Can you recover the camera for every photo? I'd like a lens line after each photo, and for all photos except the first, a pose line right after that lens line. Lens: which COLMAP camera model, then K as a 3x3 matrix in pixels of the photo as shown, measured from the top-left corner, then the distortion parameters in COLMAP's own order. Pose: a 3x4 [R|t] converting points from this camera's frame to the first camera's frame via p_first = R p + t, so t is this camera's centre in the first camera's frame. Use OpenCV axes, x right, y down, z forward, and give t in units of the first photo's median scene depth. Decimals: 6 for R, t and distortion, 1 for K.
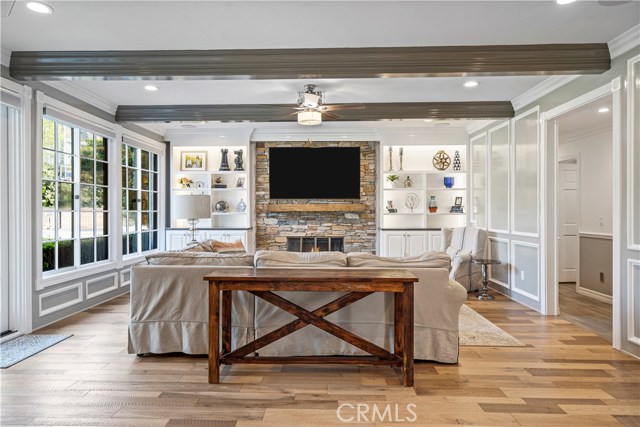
lens RADIAL K [[428.3, 0, 319.3], [0, 428.3, 211.5], [0, 0, 1]] dist [0.001163, 0.000083]
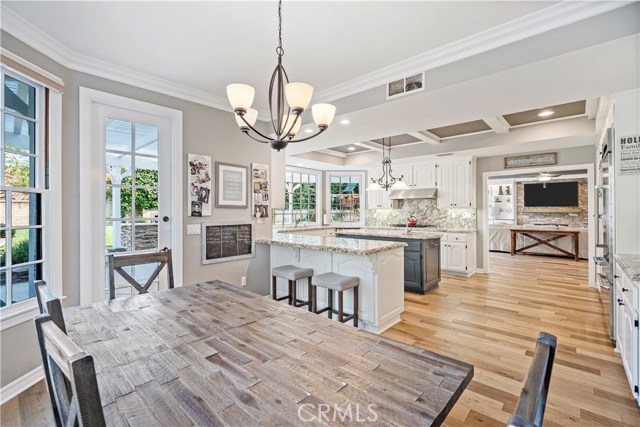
lens RADIAL K [[287.4, 0, 317.7], [0, 287.4, 210.9], [0, 0, 1]] dist [-0.000864, 0.000613]
pose [[0.753719, -0.002032, -0.657193, 0.058305], [-0.003902, 0.999964, -0.007567, 0.007658], [0.657185, 0.008267, 0.753684, -0.855790]]
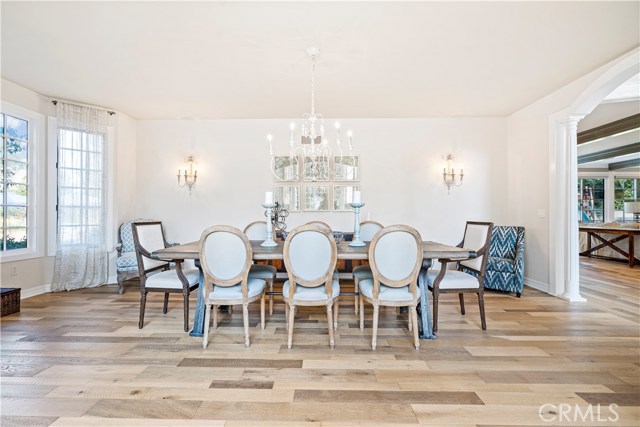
lens RADIAL K [[287.4, 0, 320.3], [0, 287.4, 214.7], [0, 0, 1]] dist [-0.000864, 0.000613]
pose [[-0.003845, -0.005339, -0.999978, 0.834797], [-0.006908, 0.999962, -0.005312, 0.033991], [0.999969, 0.006888, -0.003882, -0.403877]]
